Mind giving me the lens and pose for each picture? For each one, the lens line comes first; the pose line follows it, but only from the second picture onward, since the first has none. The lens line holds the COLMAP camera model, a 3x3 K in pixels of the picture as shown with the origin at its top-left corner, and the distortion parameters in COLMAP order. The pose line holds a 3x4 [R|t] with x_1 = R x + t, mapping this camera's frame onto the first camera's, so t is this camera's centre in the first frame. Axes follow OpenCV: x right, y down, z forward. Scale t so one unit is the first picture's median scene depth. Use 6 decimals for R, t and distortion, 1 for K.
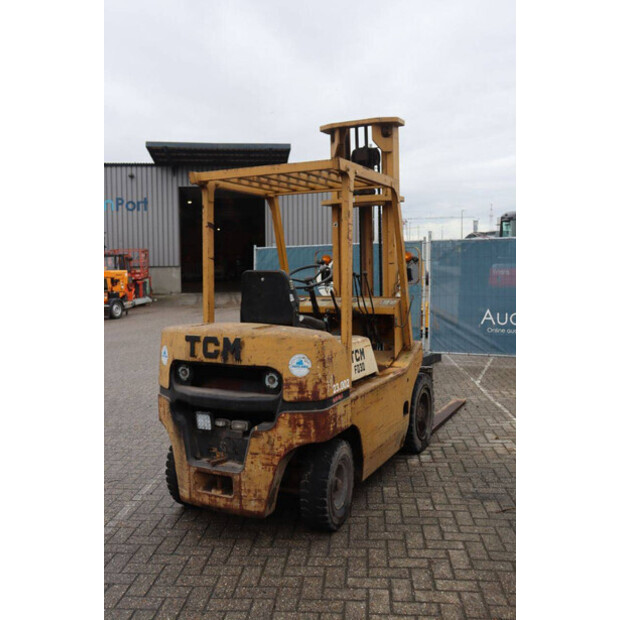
lens RADIAL K [[604.5, 0, 310.0], [0, 604.5, 310.0], [0, 0, 1]] dist [-0.079476, 0.016688]
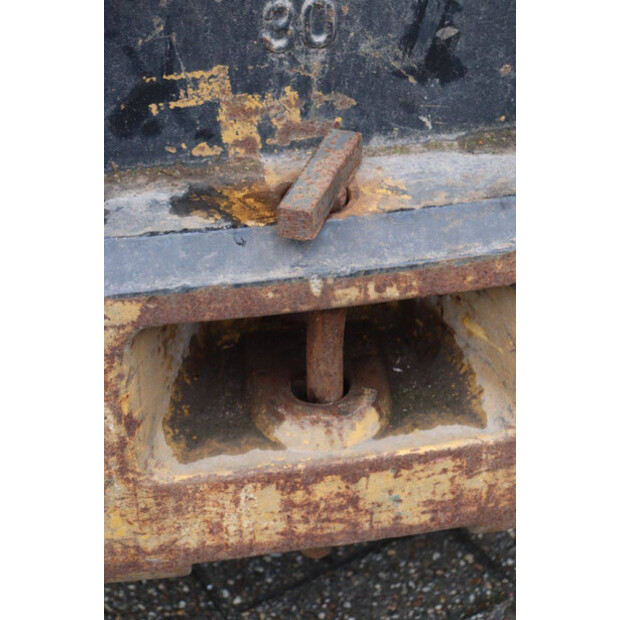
lens RADIAL K [[1485.4, 0, 310.5], [0, 1485.4, 319.3], [0, 0, 1]] dist [0.025204, 5.815991]
pose [[0.809678, -0.335660, 0.481408, -0.296153], [0.059226, 0.862839, 0.501998, 0.143309], [-0.583878, -0.377945, 0.718502, 0.820133]]
